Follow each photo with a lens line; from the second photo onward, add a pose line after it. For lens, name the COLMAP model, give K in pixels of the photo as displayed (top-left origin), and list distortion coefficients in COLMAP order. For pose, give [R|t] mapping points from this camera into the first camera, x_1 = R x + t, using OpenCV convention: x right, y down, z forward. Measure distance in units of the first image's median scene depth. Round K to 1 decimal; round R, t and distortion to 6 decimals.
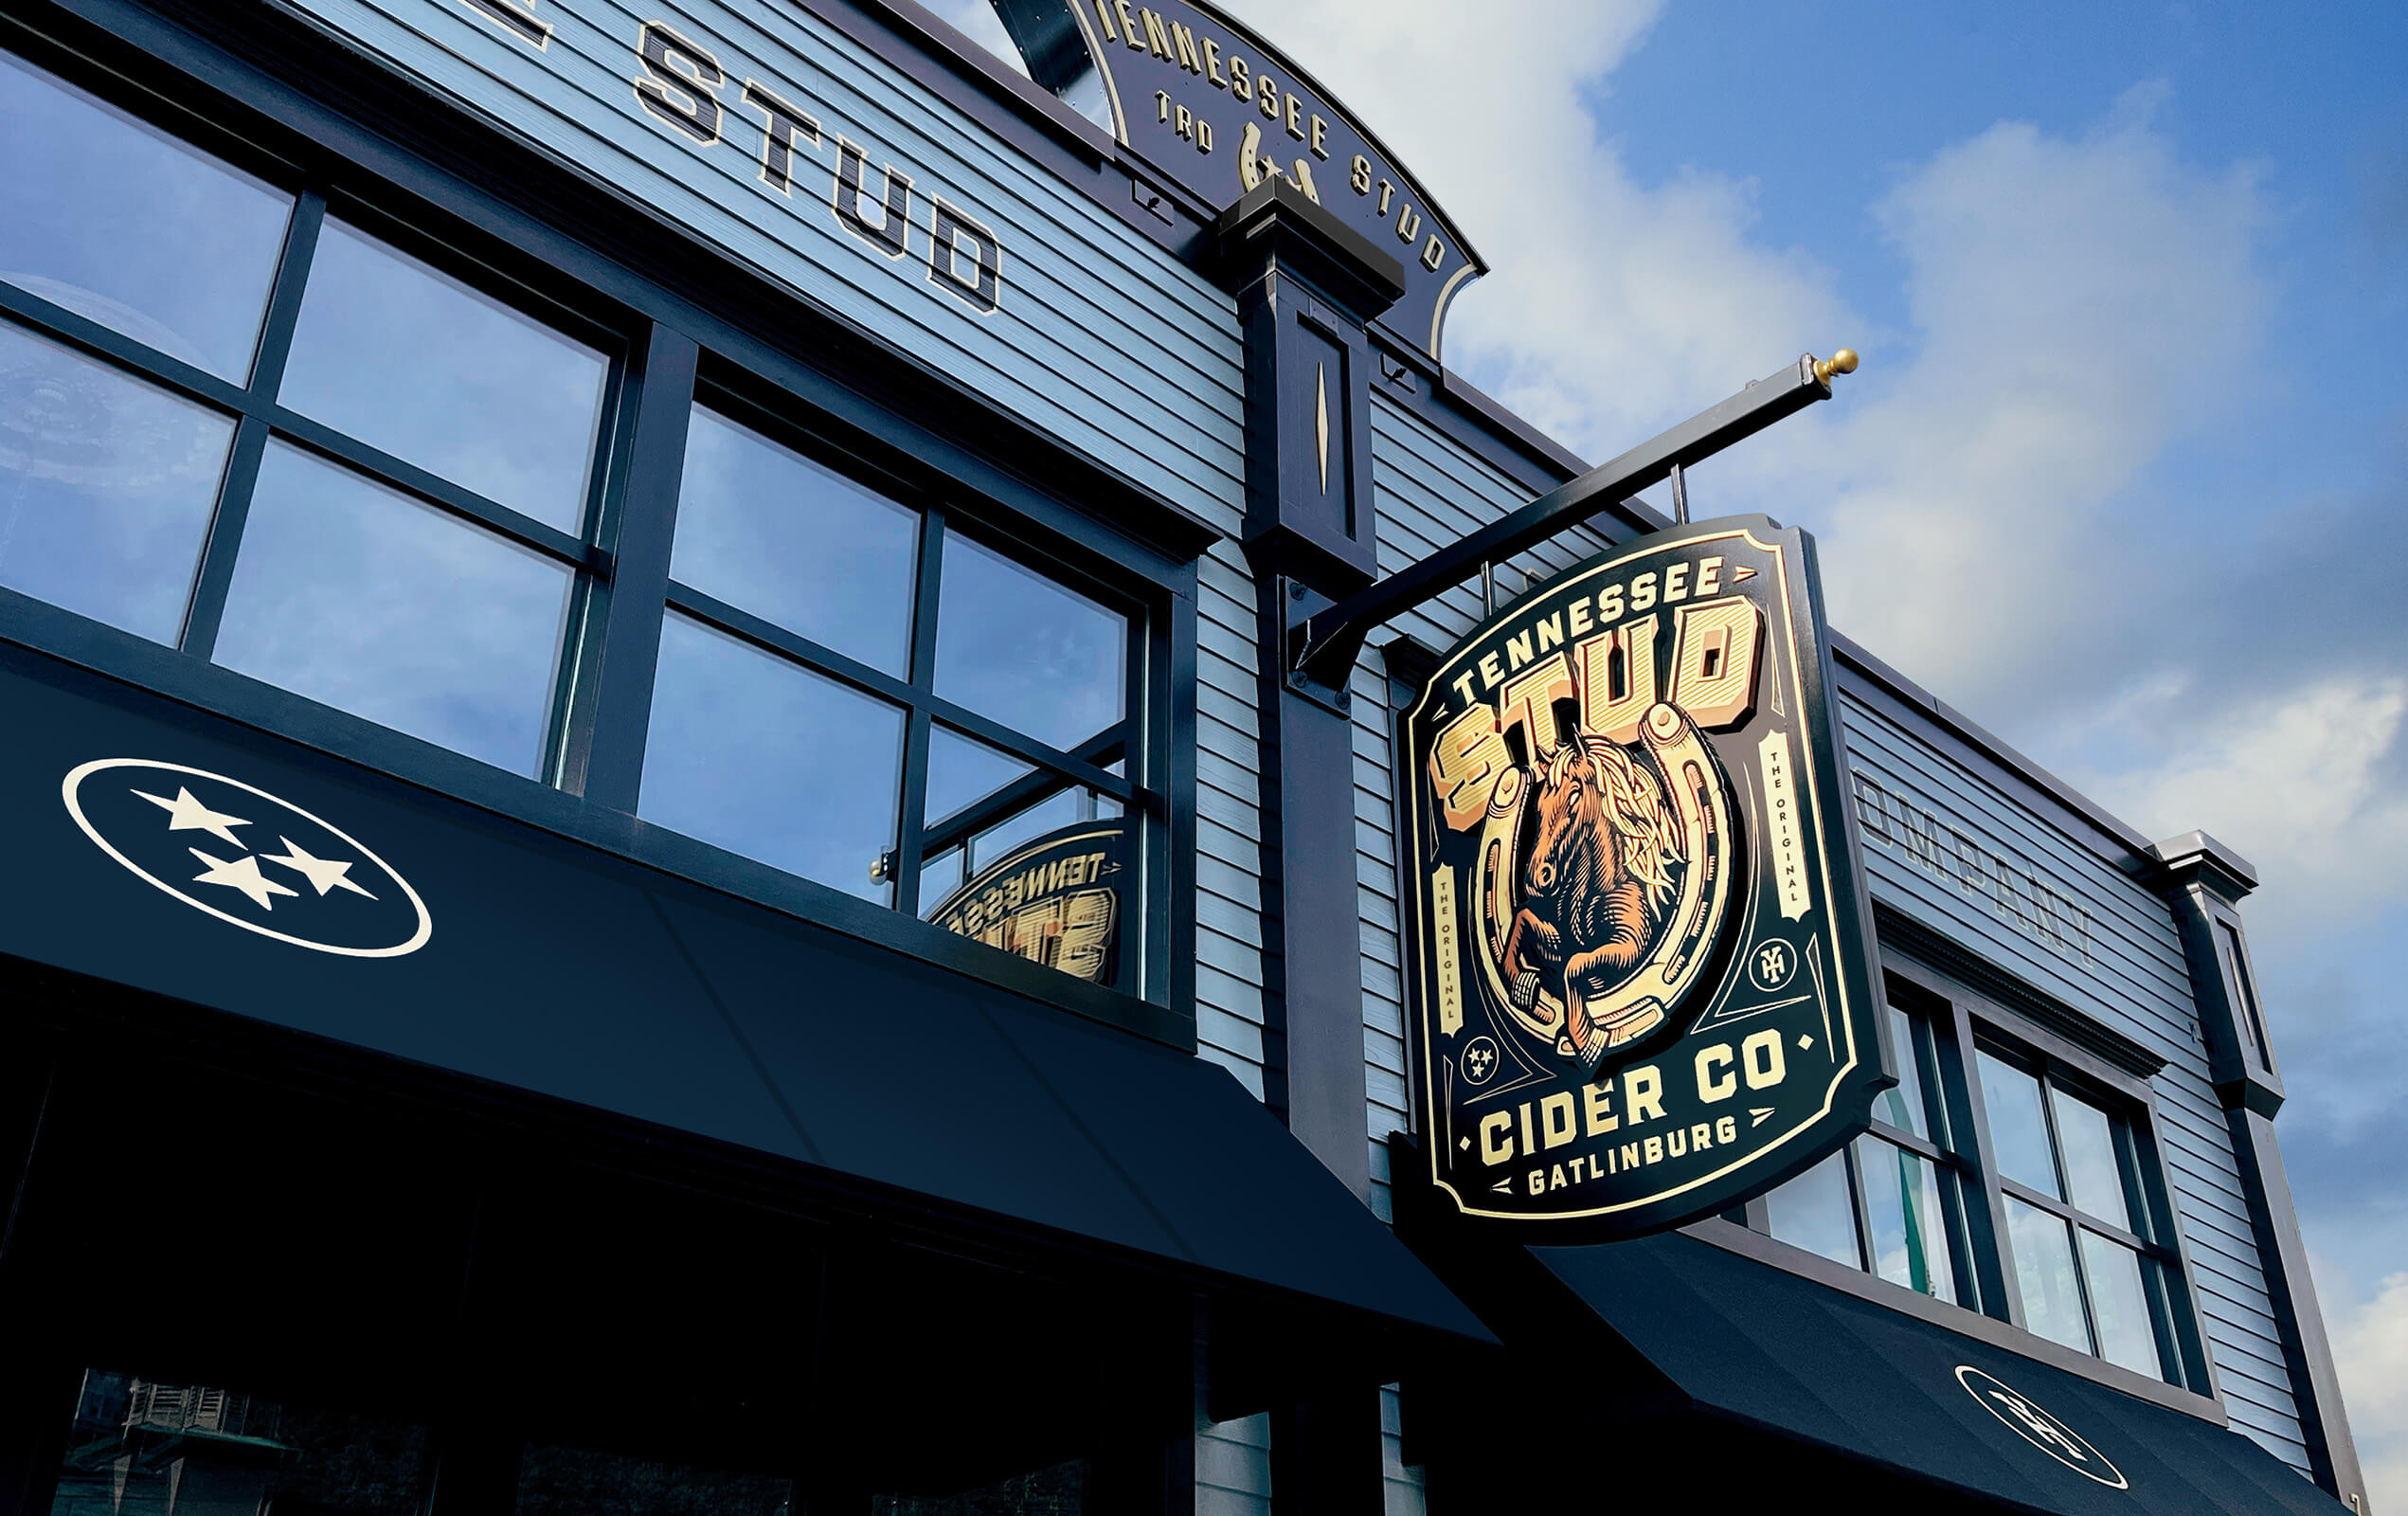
lens RADIAL K [[2113.6, 0, 1135.7], [0, 2113.6, 753.6], [0, 0, 1]] dist [0.005722, 0.001058]
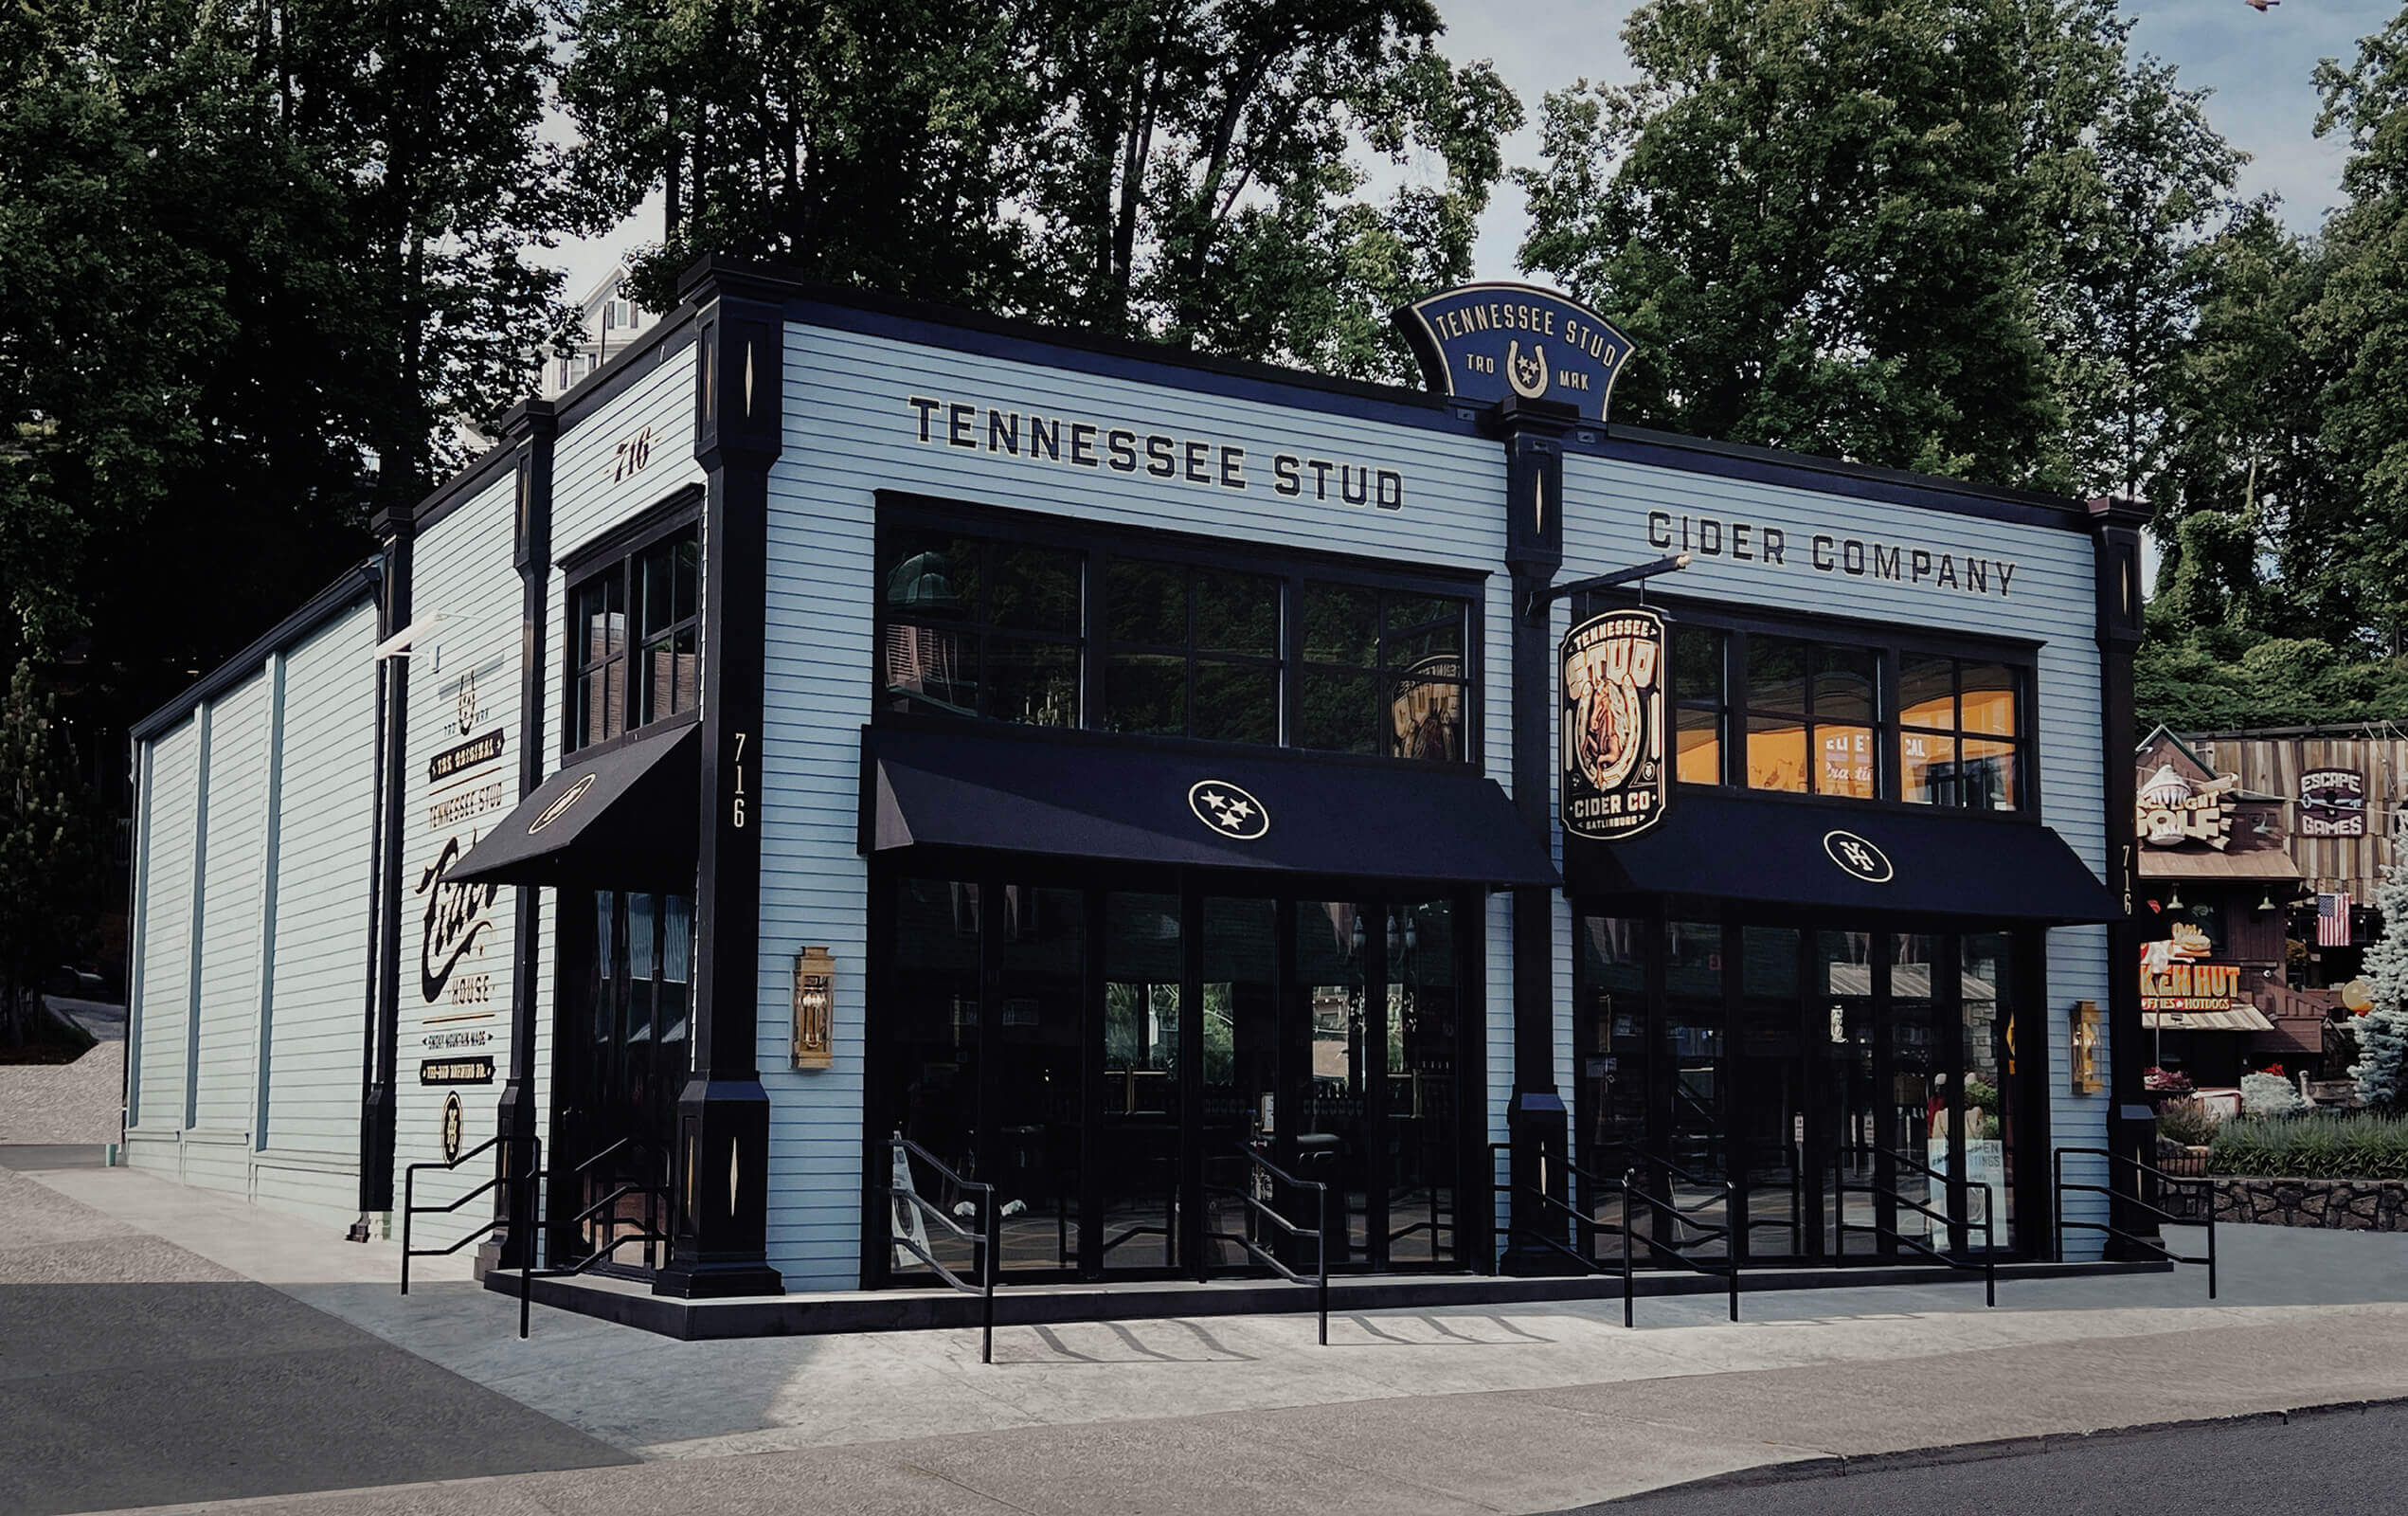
lens RADIAL K [[2579.6, 0, 1204.0], [0, 2579.6, 758.0], [0, 0, 1]] dist [-0.010402, -0.001899]
pose [[0.978503, -0.024923, -0.204719, 0.414192], [0.098932, 0.927722, 0.359923, -1.318547], [0.180952, -0.372440, 0.910245, -2.542200]]
